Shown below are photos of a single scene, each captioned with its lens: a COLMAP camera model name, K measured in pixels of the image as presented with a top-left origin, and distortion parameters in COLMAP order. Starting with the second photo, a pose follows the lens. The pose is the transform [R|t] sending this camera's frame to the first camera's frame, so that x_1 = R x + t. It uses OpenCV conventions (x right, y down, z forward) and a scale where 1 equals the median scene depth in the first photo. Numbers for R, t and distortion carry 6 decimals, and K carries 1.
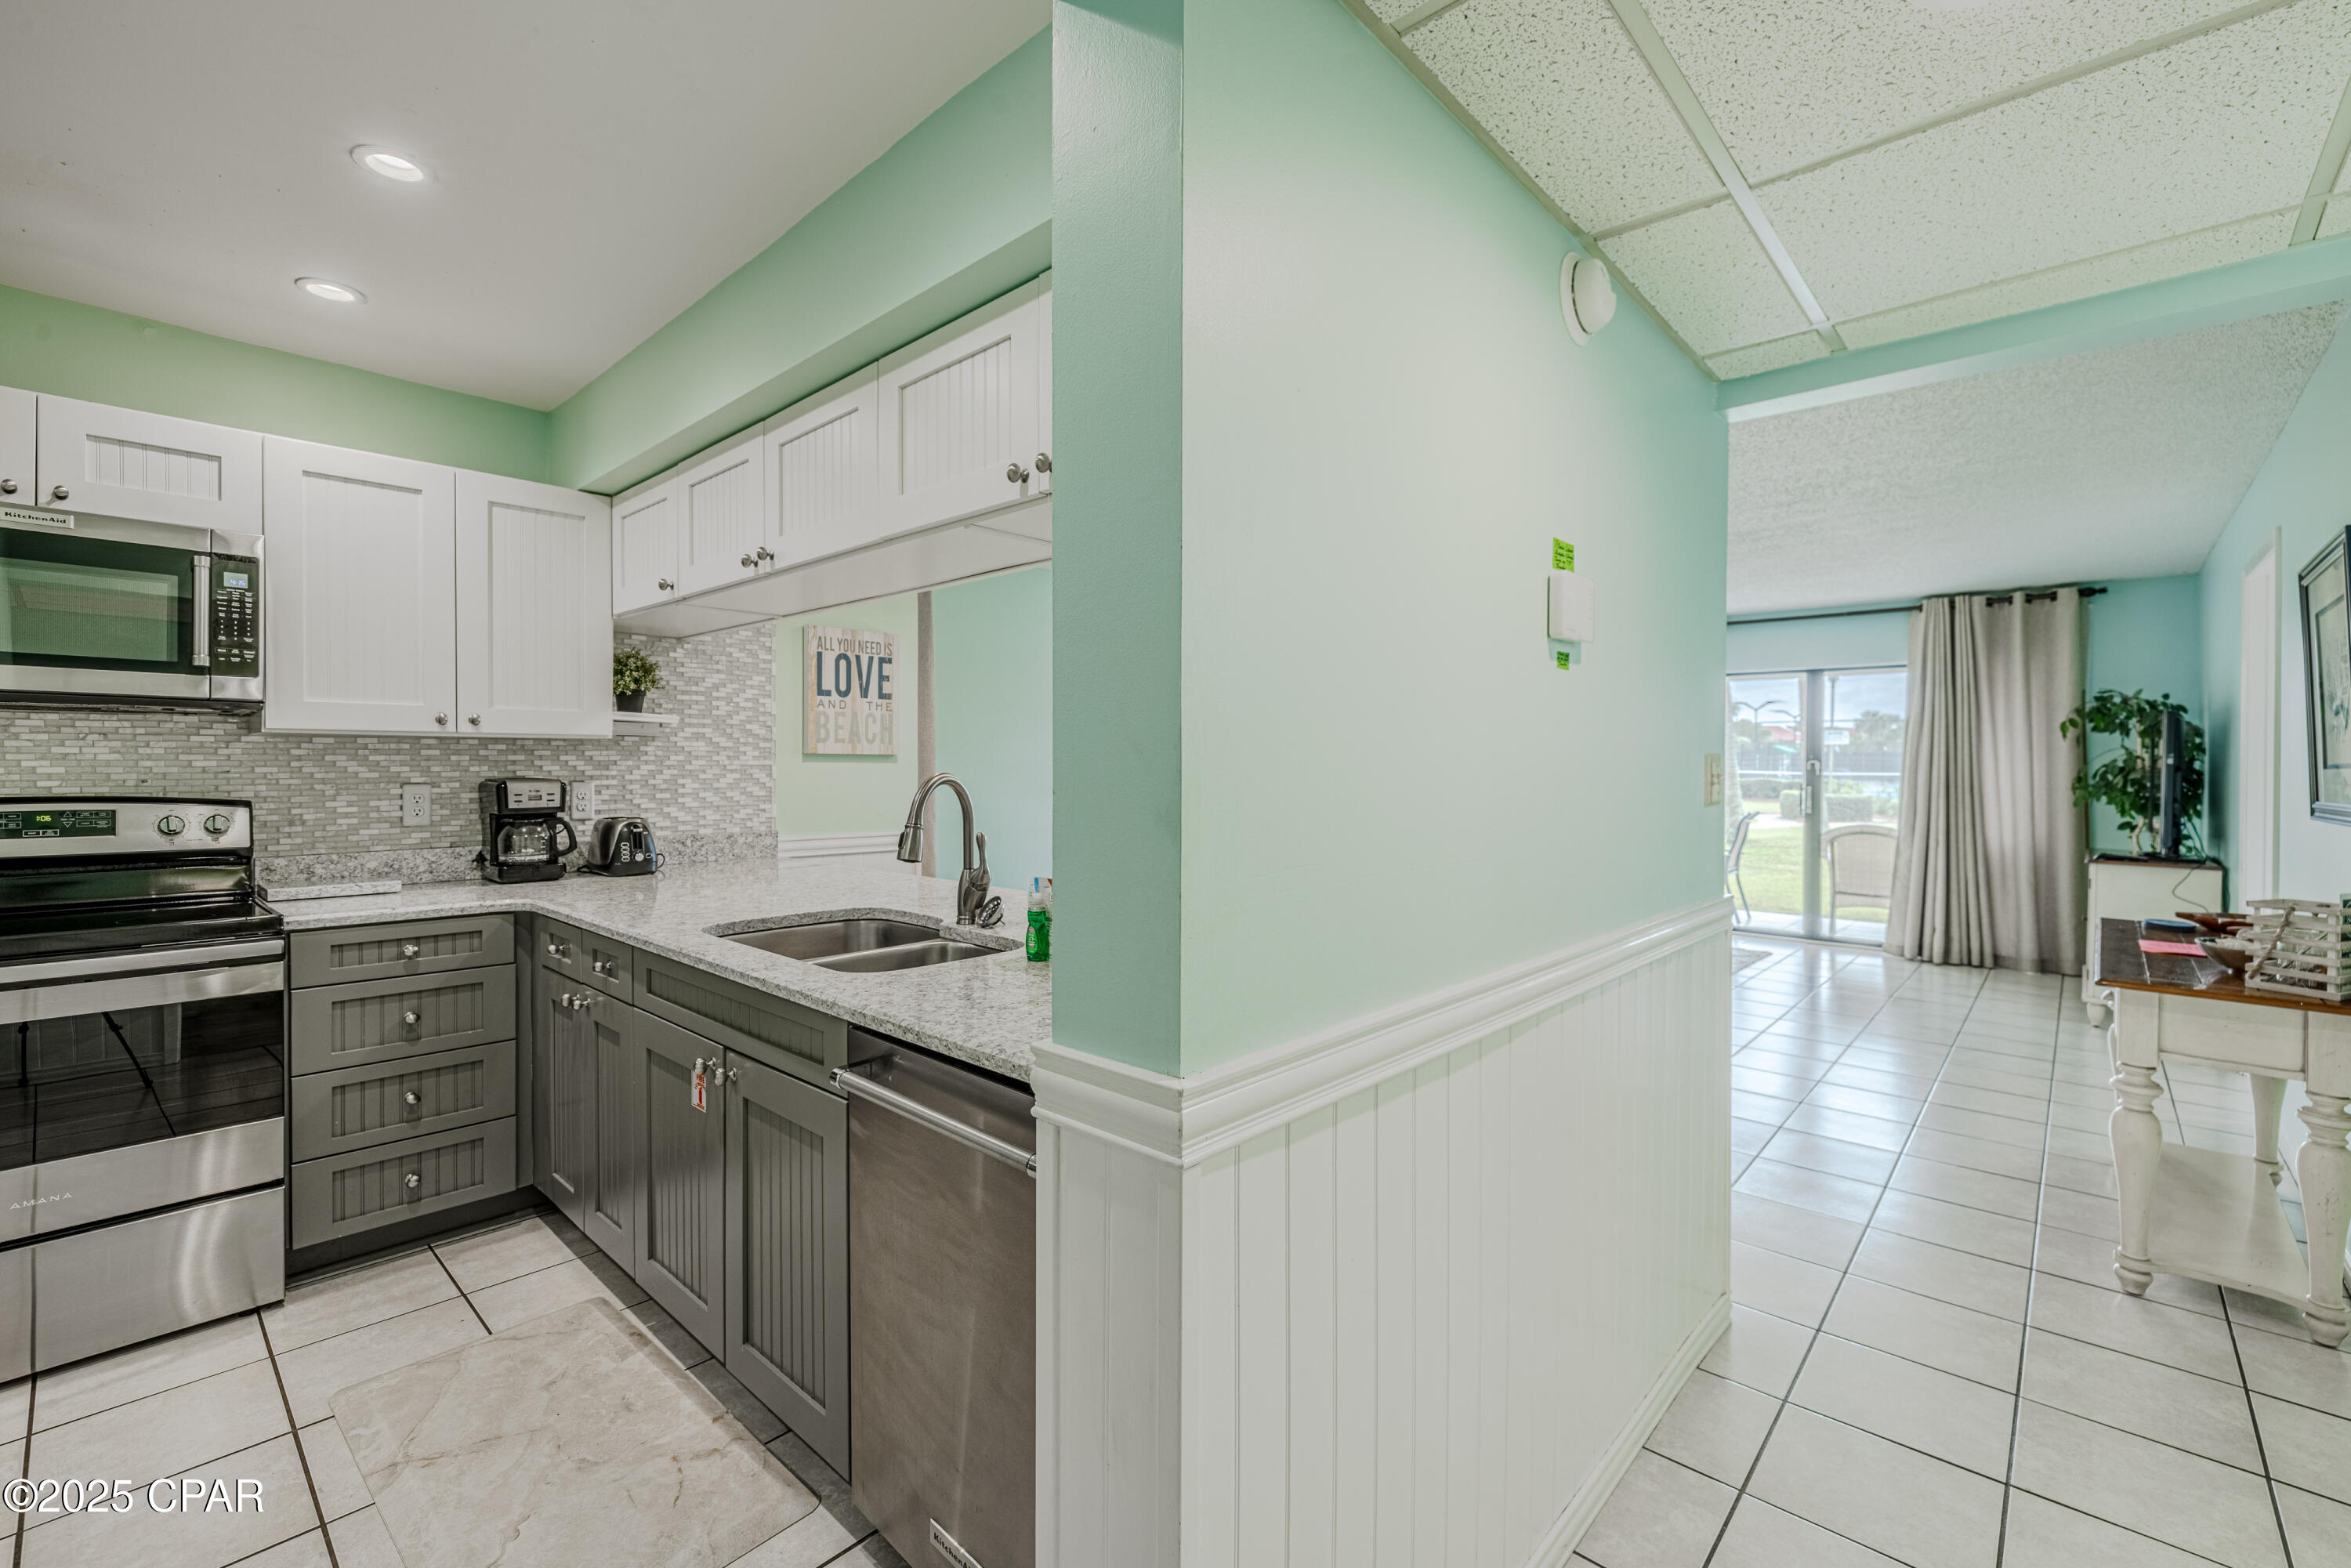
lens RADIAL K [[1000.4, 0, 1189.3], [0, 1000.4, 772.8], [0, 0, 1]] dist [-0.000044, -0.000275]
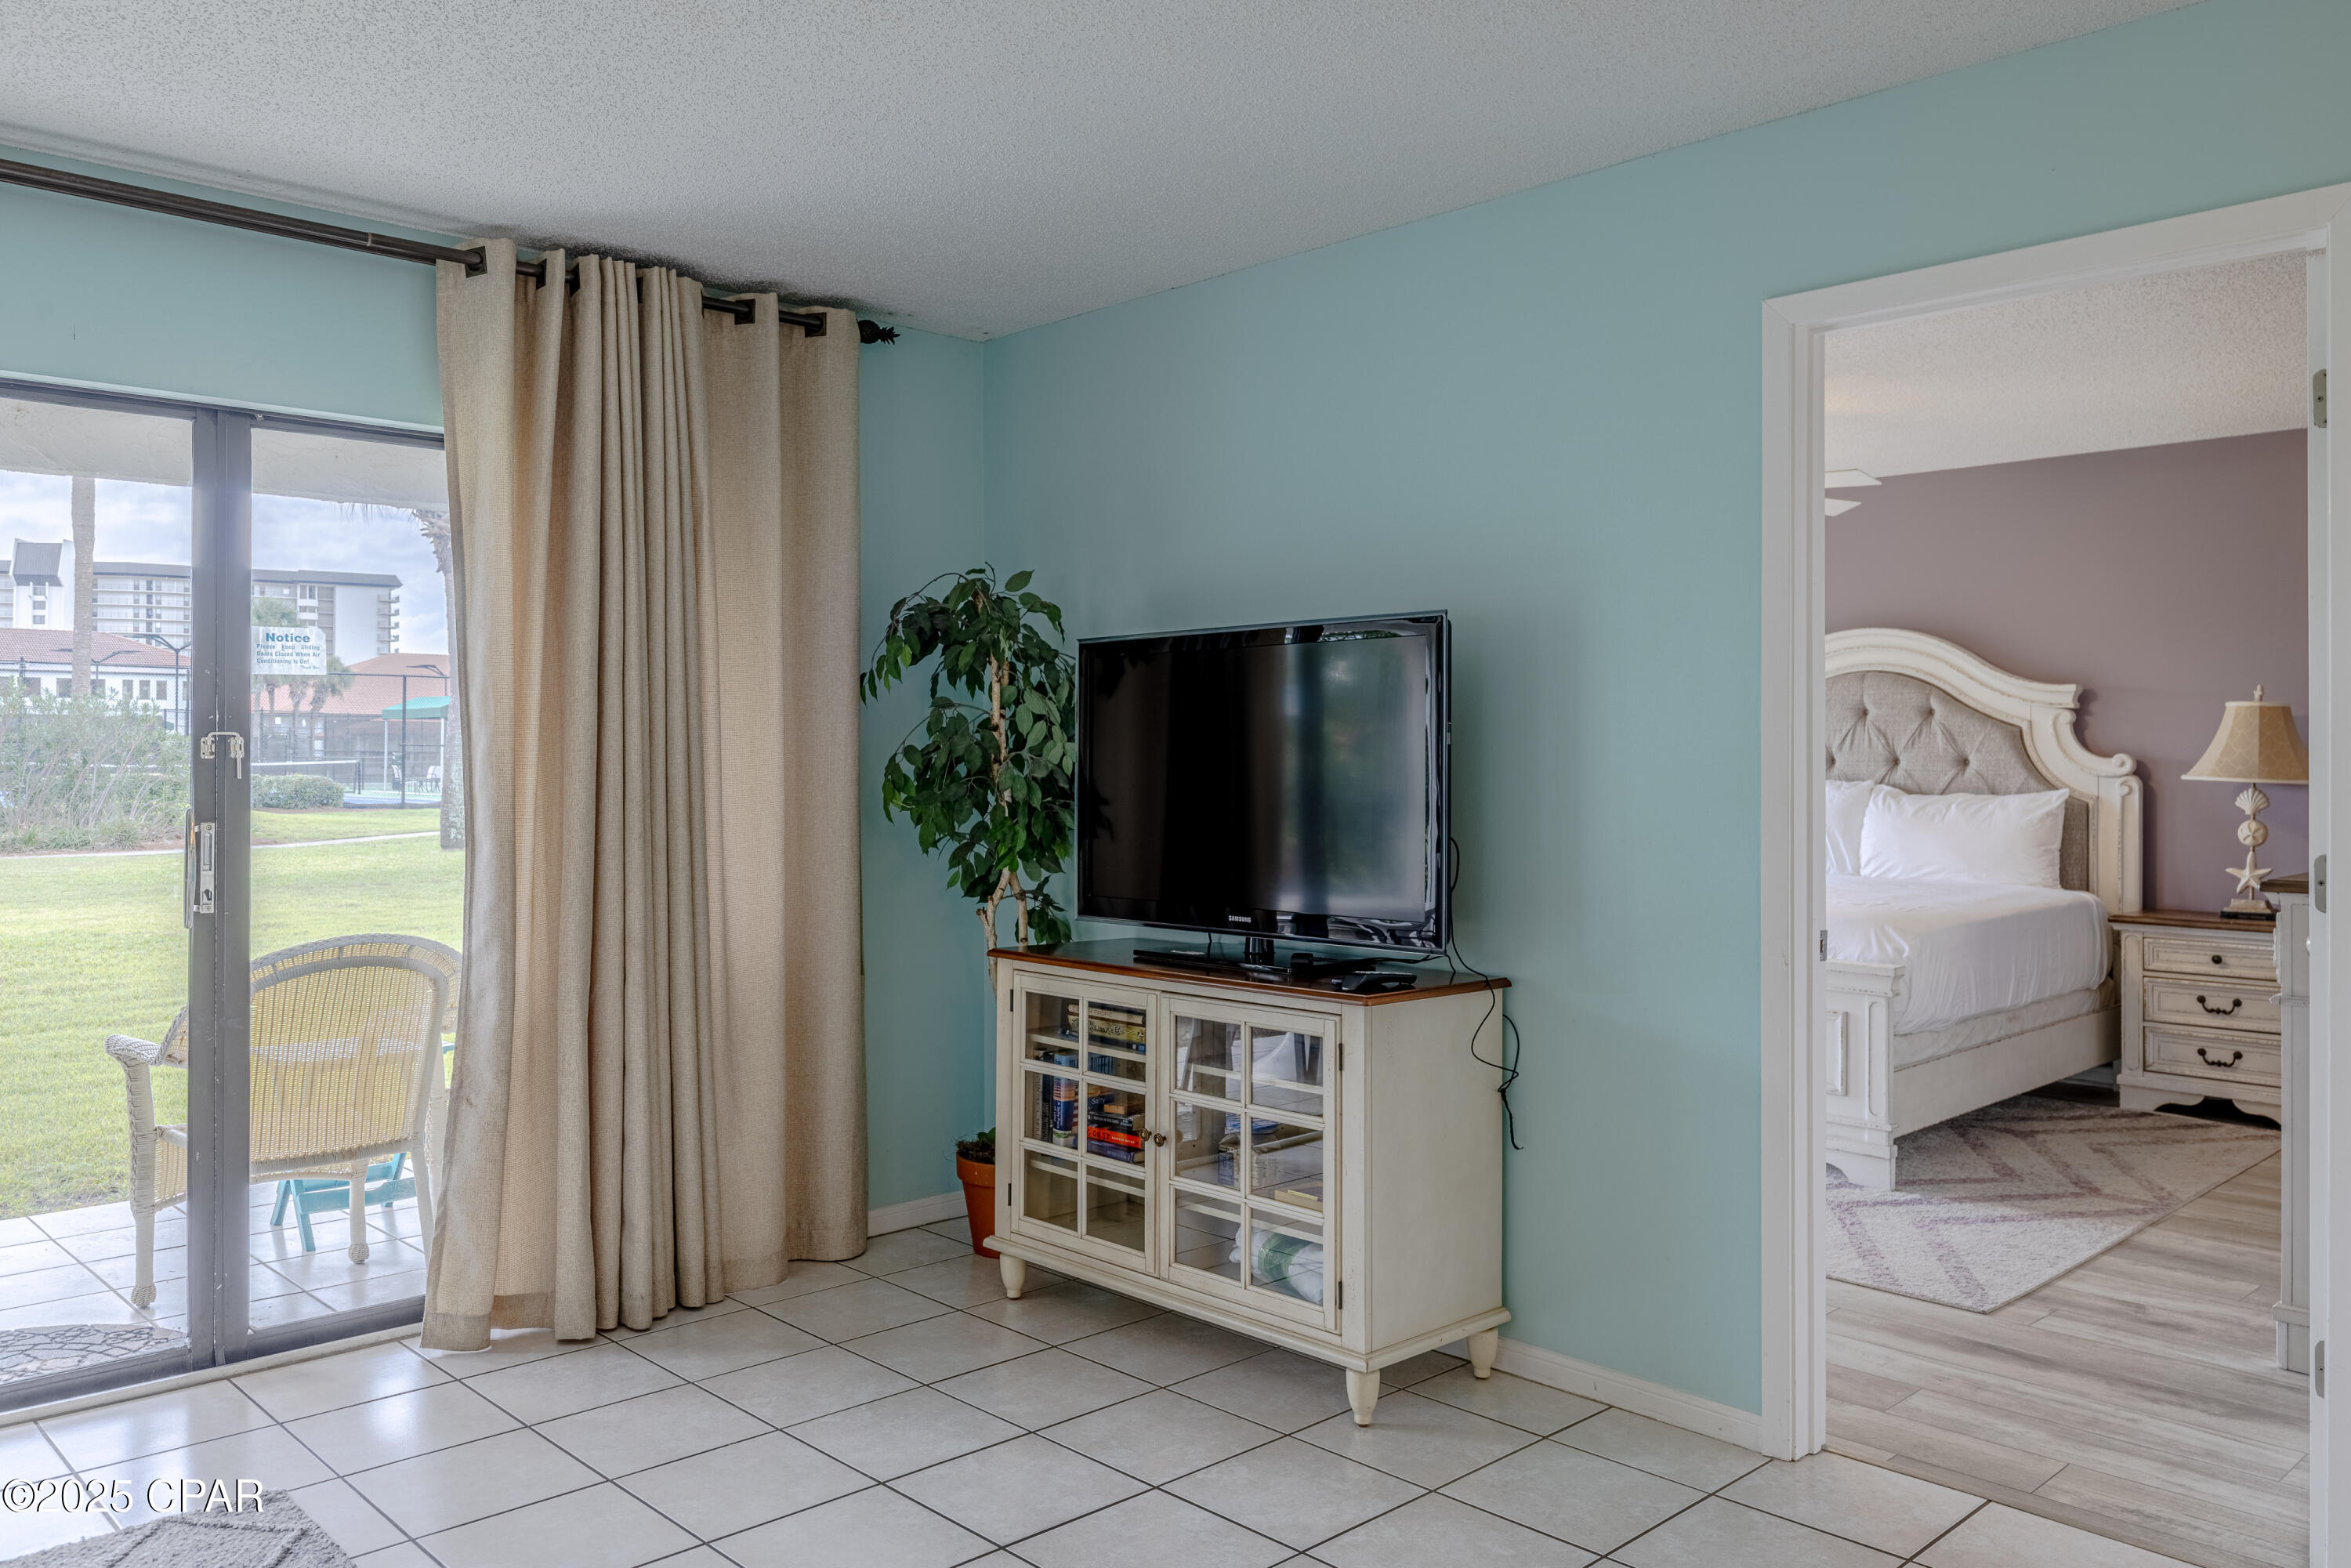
lens RADIAL K [[1734.8, 0, 1196.6], [0, 1734.8, 733.9], [0, 0, 1]] dist [-0.012749, 0.005181]
pose [[0.083369, 0.008559, 0.996482, 0.387483], [0.012506, 0.999875, -0.009635, -0.005515], [-0.996440, 0.013265, 0.083251, 1.691867]]
